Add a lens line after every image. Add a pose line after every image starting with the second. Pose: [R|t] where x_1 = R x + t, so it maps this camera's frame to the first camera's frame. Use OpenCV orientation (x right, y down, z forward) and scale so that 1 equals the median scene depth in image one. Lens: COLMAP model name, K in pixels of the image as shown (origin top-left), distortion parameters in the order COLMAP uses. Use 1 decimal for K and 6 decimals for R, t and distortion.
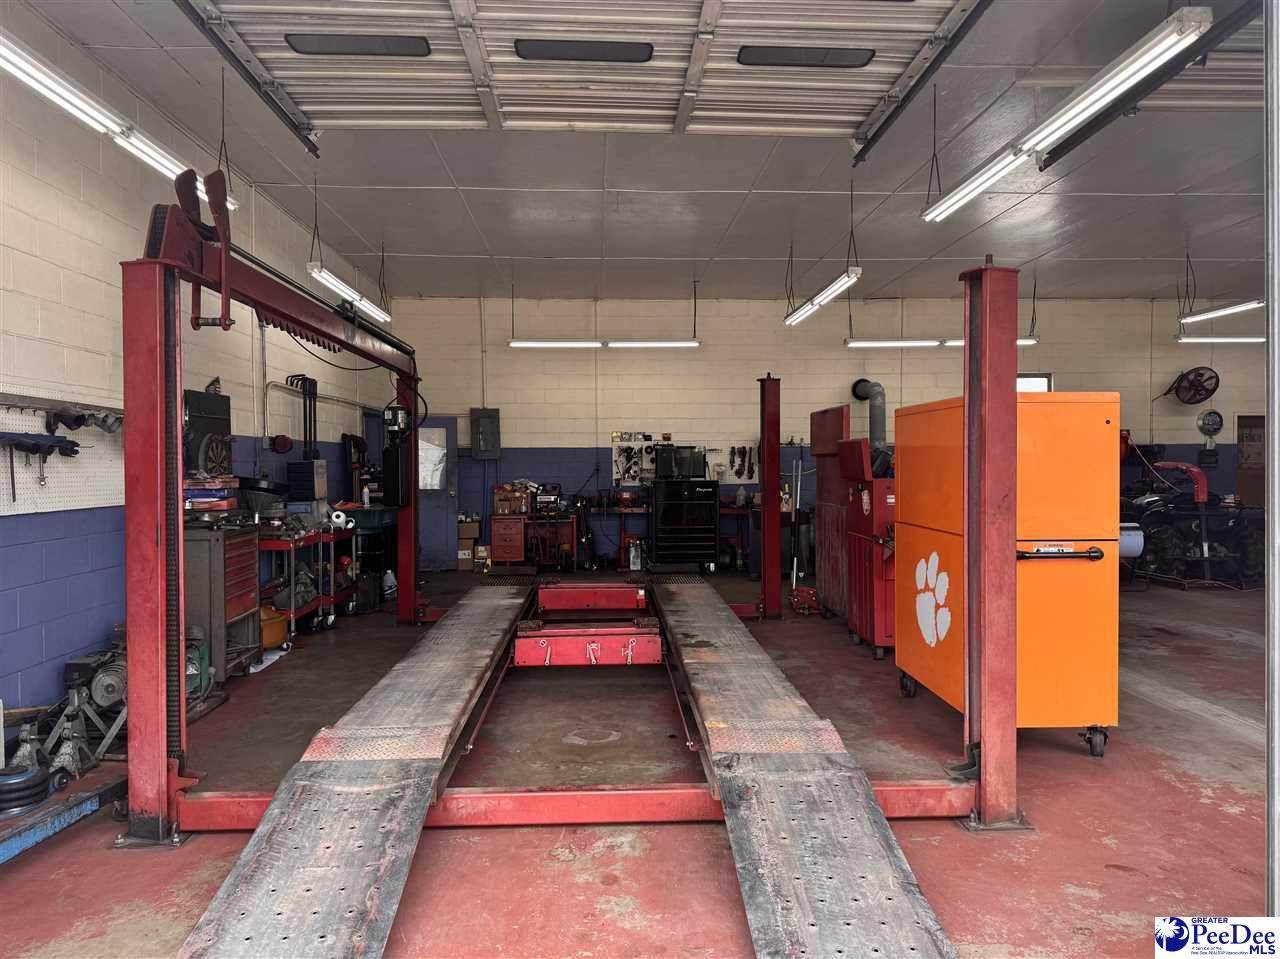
lens RADIAL K [[896.9, 0, 639.1], [0, 896.9, 479.6], [0, 0, 1]] dist [0.016165, -0.019435]
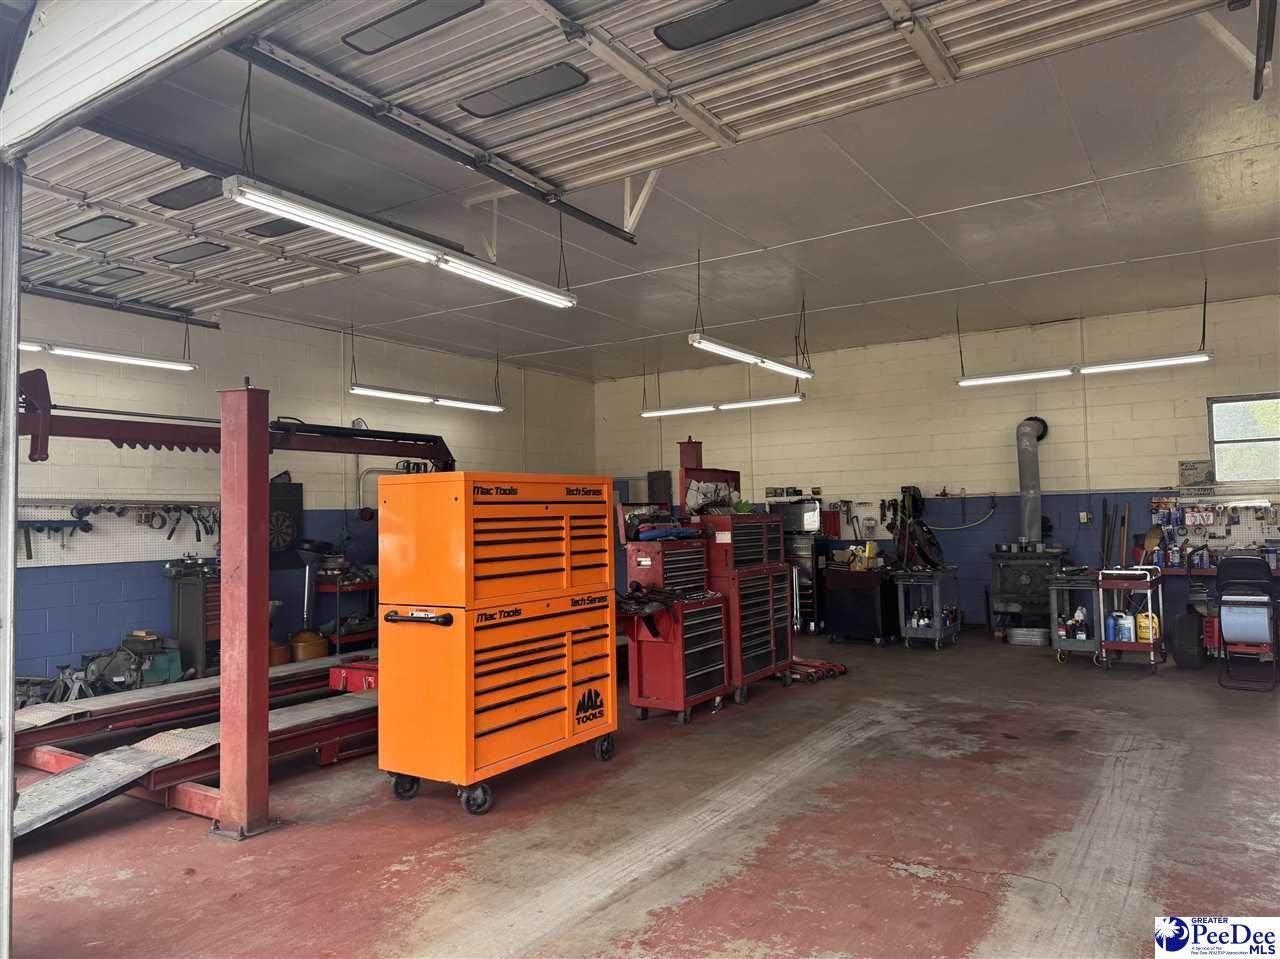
lens RADIAL K [[896.9, 0, 638.2], [0, 896.9, 475.9], [0, 0, 1]] dist [0.016165, -0.019435]
pose [[0.815842, -0.040429, -0.576860, 0.457088], [0.008224, 0.998263, -0.058331, -0.009122], [0.578217, 0.042845, 0.814757, 0.083635]]
